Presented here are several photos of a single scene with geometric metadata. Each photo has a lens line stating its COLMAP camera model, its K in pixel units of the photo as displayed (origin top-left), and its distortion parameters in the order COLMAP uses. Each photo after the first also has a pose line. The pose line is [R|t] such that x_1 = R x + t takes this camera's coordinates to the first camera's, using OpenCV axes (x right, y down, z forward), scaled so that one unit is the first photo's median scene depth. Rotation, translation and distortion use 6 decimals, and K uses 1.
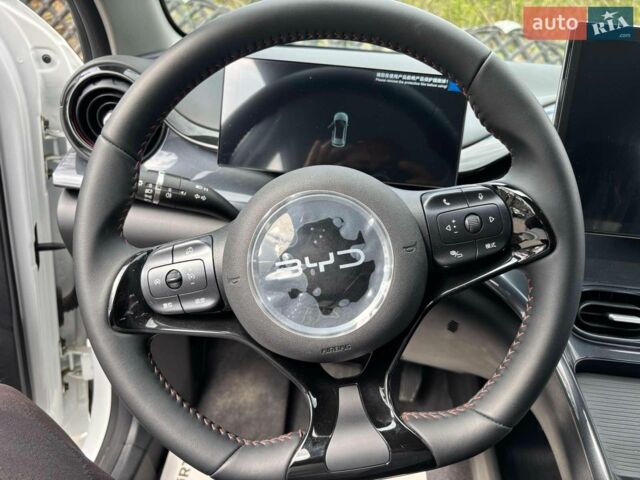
lens RADIAL K [[481.6, 0, 320.0], [0, 481.6, 240.0], [0, 0, 1]] dist [0.061380, -0.070198]
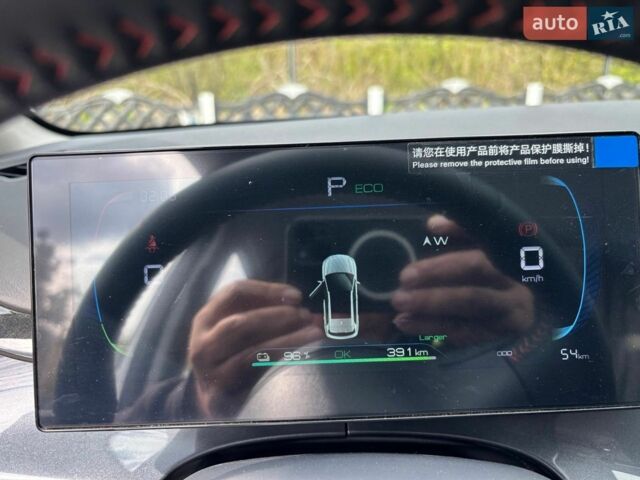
lens RADIAL K [[481.6, 0, 320.0], [0, 481.6, 240.0], [0, 0, 1]] dist [0.061380, -0.070198]
pose [[0.987078, -0.138318, 0.080906, -0.000955], [0.148953, 0.978155, -0.145002, -0.224696], [-0.059082, 0.155179, 0.986118, 0.622353]]
